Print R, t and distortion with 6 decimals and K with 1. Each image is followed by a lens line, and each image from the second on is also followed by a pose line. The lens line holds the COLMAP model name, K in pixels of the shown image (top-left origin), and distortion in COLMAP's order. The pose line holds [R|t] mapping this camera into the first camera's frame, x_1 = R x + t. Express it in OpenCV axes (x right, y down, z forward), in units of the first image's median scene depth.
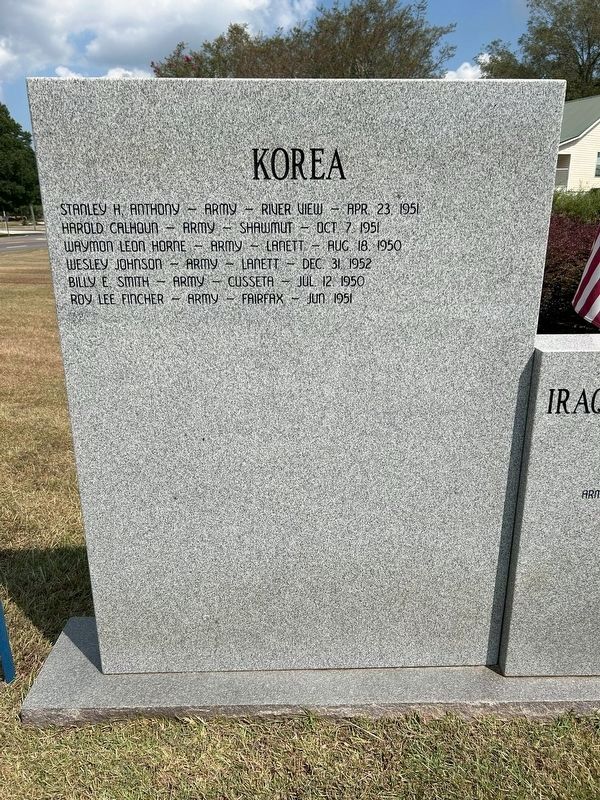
lens RADIAL K [[608.6, 0, 301.4], [0, 608.6, 395.4], [0, 0, 1]] dist [0.007777, -0.011466]
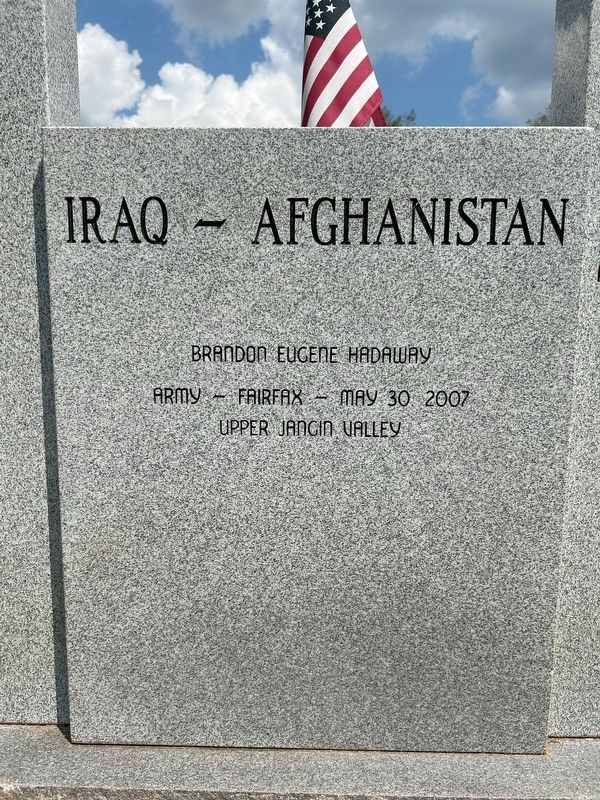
lens RADIAL K [[608.6, 0, 296.2], [0, 608.6, 401.6], [0, 0, 1]] dist [0.007777, -0.011466]
pose [[0.999415, 0.016761, -0.029805, 0.641858], [-0.021405, 0.986386, -0.163047, 0.271375], [0.026667, 0.163590, 0.986168, 0.452499]]
